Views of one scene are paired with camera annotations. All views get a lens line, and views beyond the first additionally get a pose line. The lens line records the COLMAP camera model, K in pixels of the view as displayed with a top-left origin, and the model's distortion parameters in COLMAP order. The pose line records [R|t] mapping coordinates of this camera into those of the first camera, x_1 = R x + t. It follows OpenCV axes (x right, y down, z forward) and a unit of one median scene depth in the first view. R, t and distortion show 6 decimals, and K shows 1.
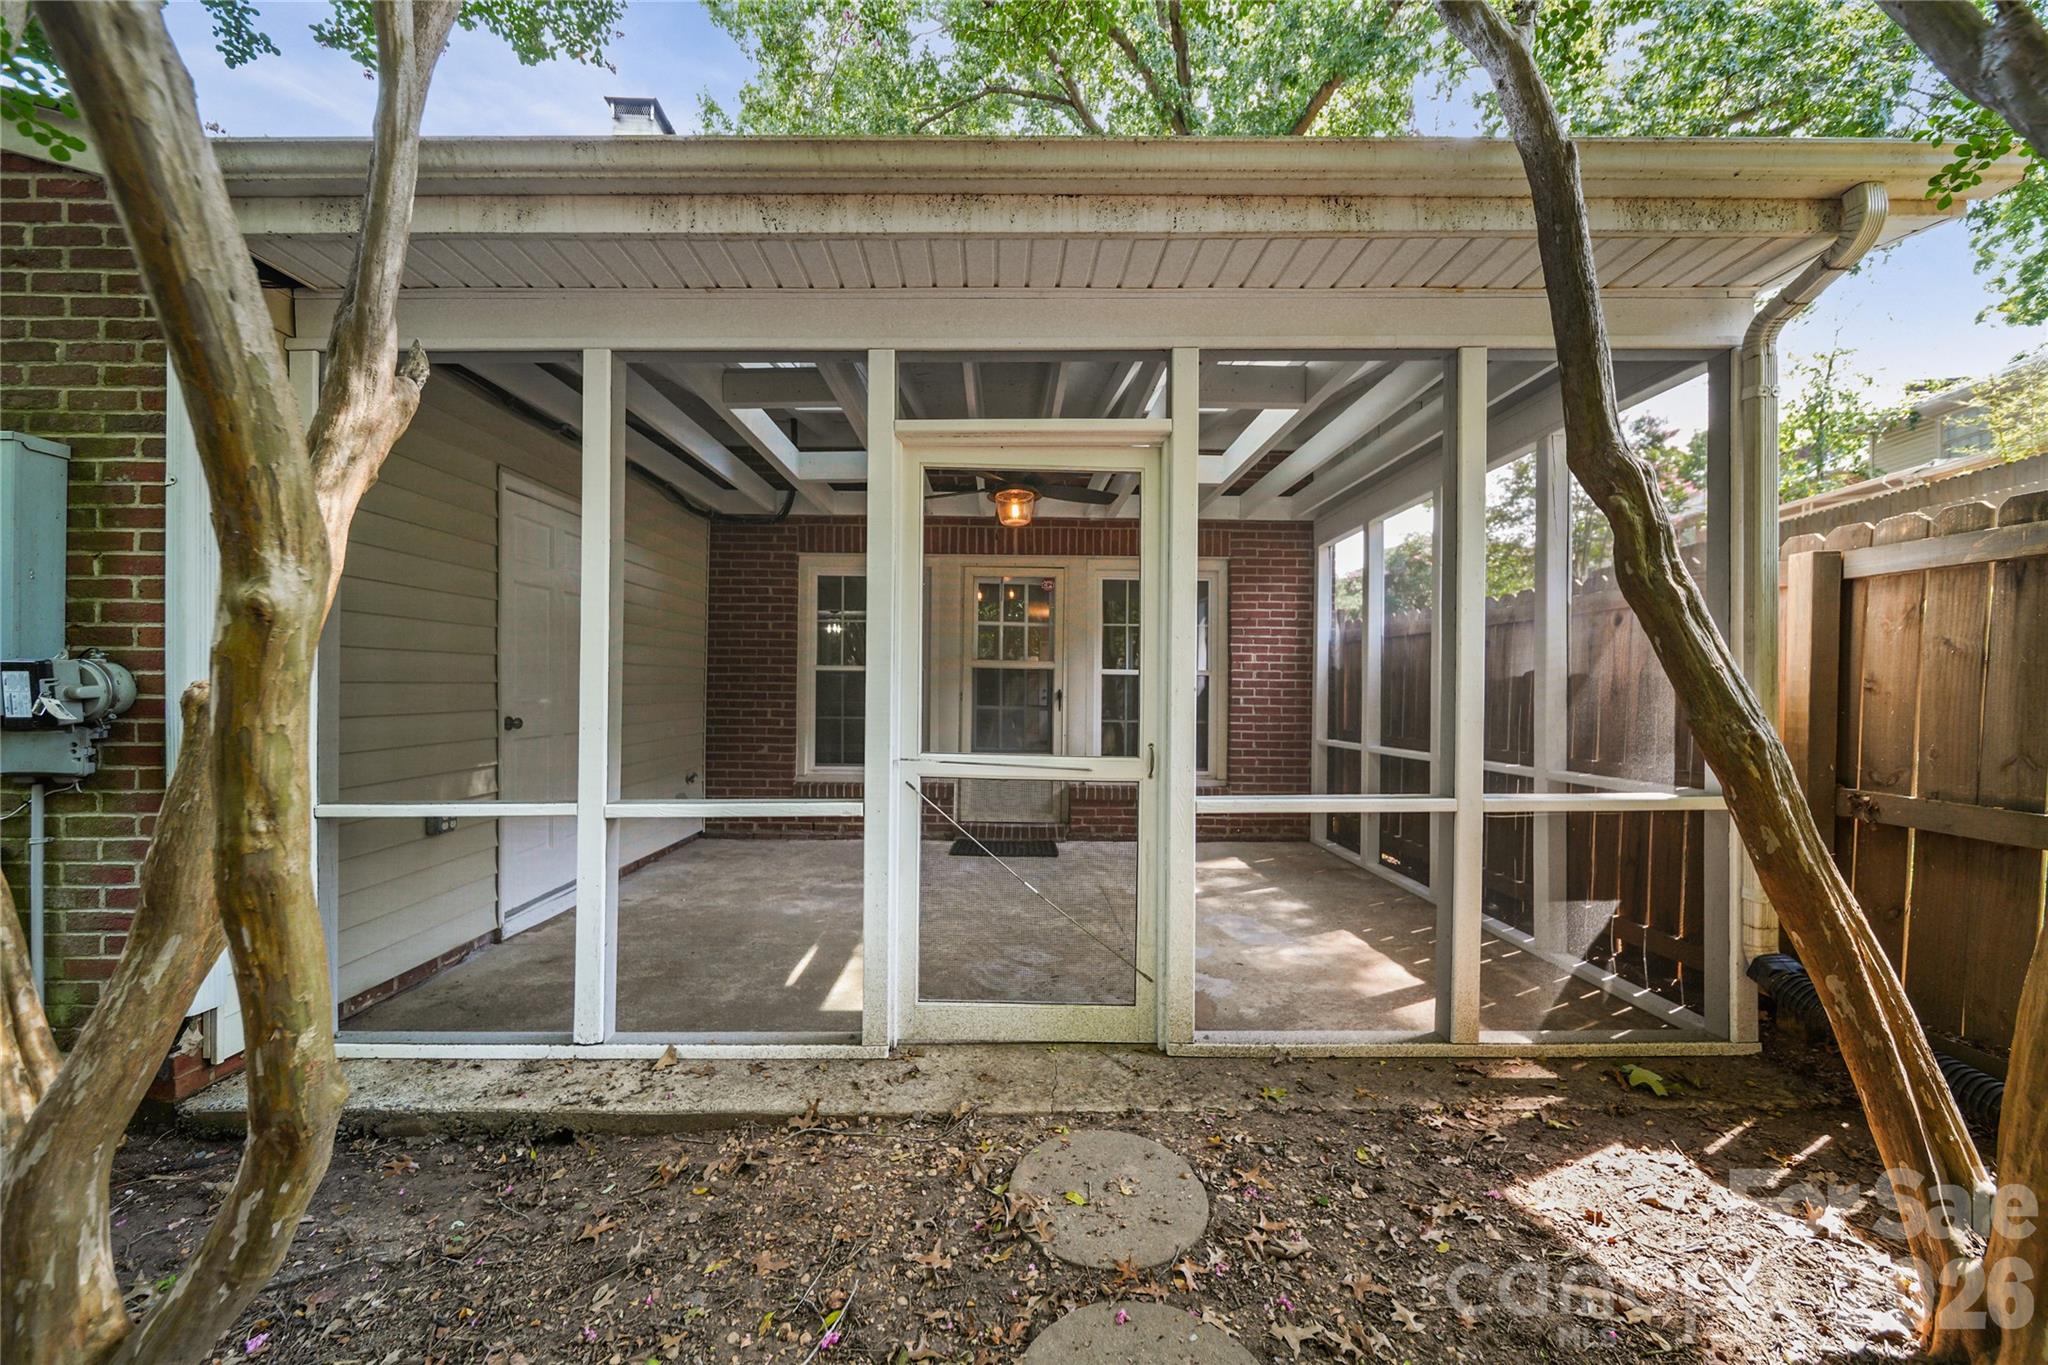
lens RADIAL K [[728.1, 0, 1020.0], [0, 728.1, 684.0], [0, 0, 1]] dist [0.002262, -0.000722]
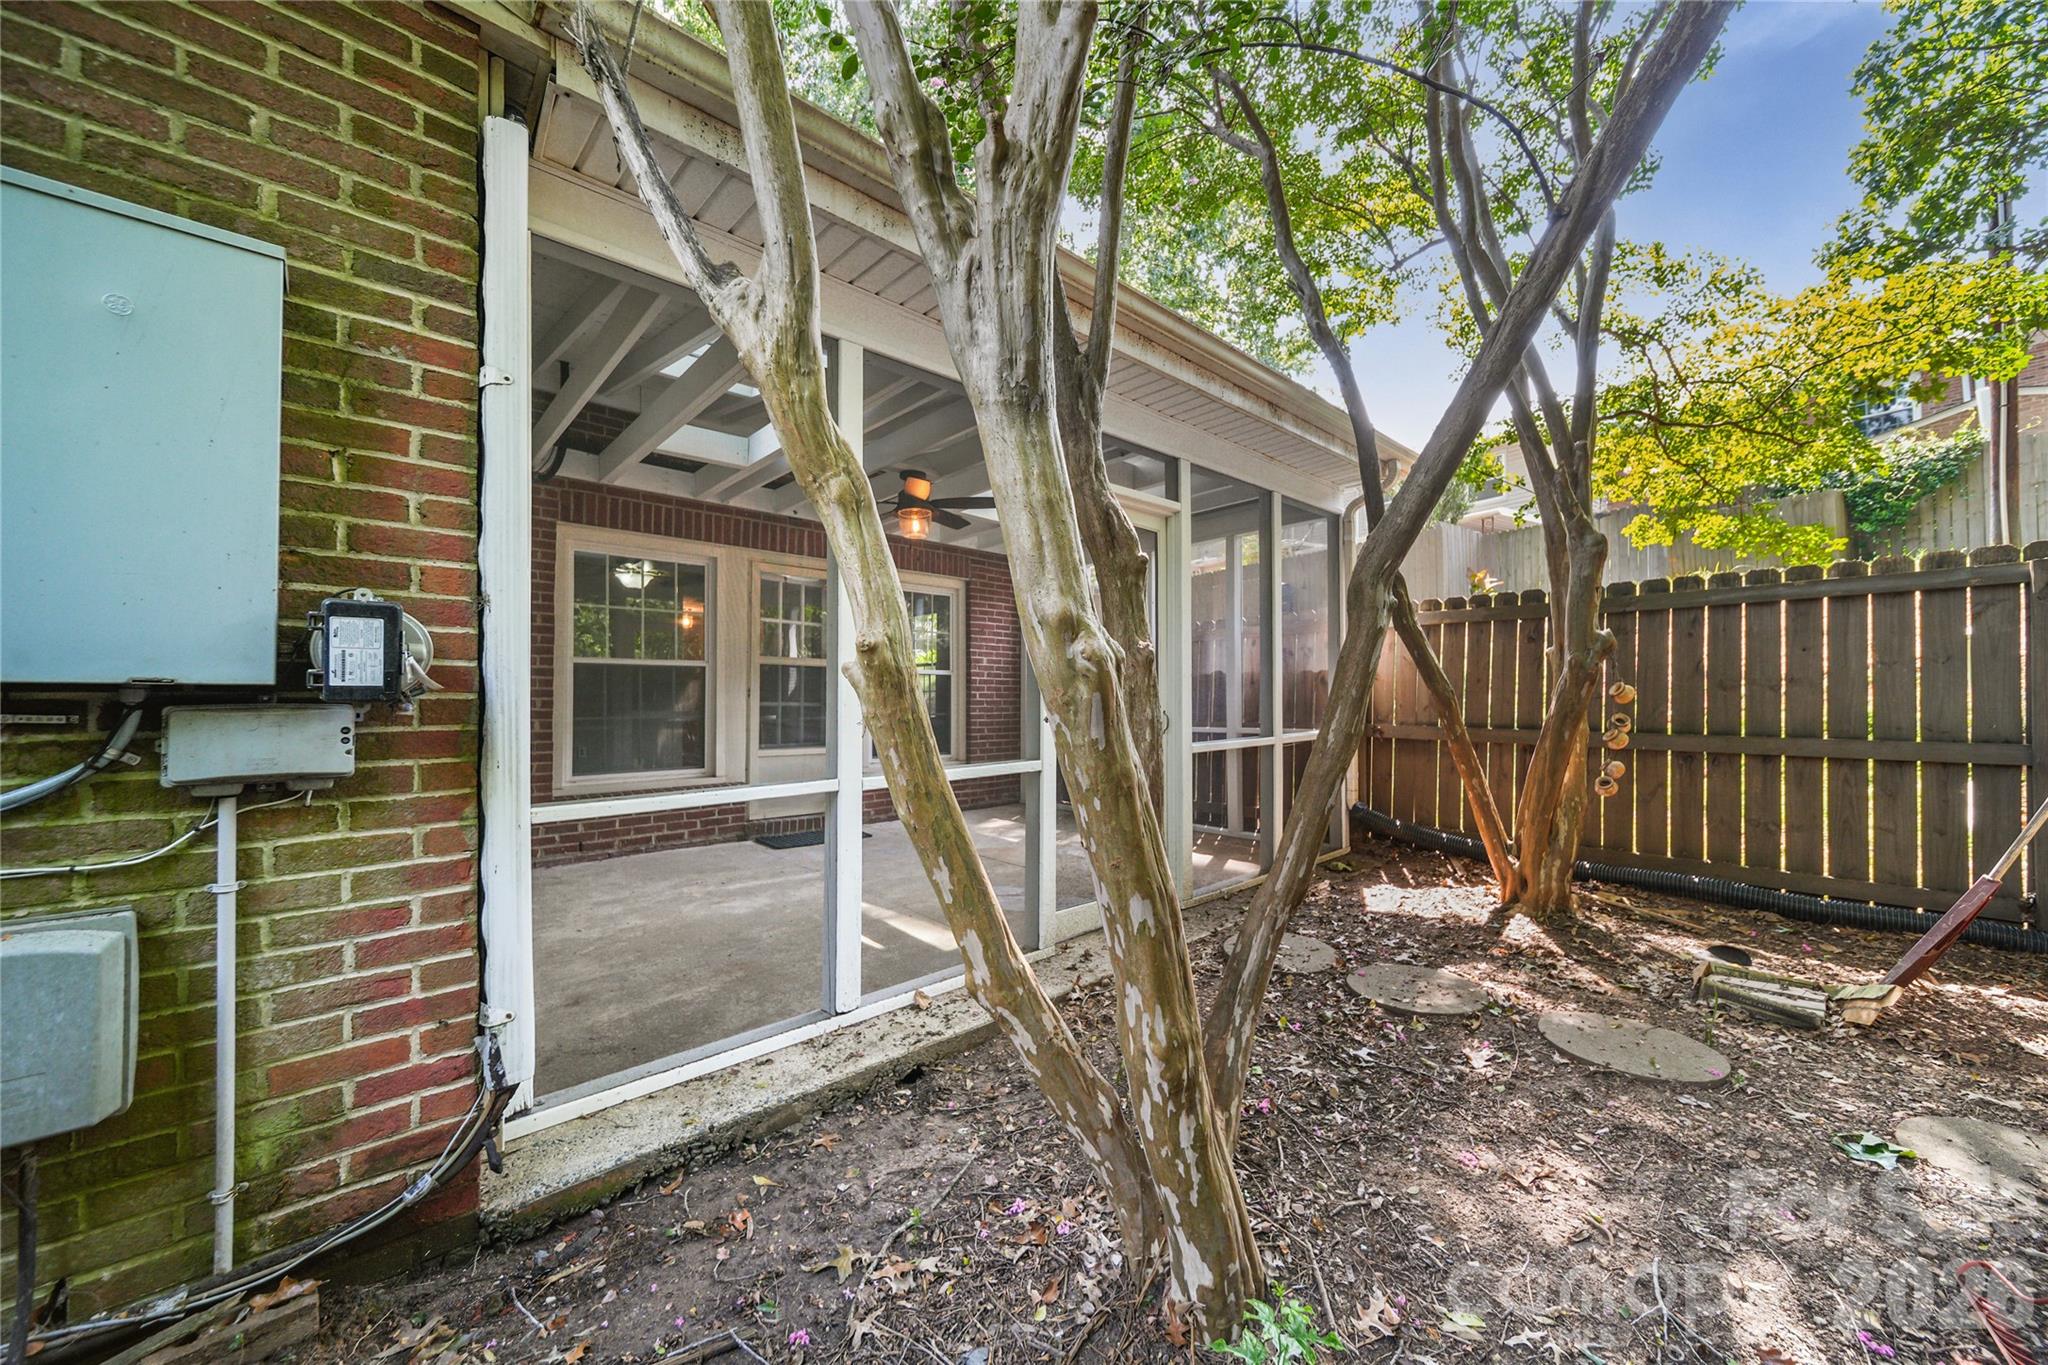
lens RADIAL K [[728.1, 0, 1014.6], [0, 728.1, 686.3], [0, 0, 1]] dist [0.002262, -0.000722]
pose [[0.745463, 0.002438, 0.666543, -1.249417], [0.004454, 0.999953, -0.008639, 0.049817], [-0.666532, 0.009409, 0.745417, 0.079274]]
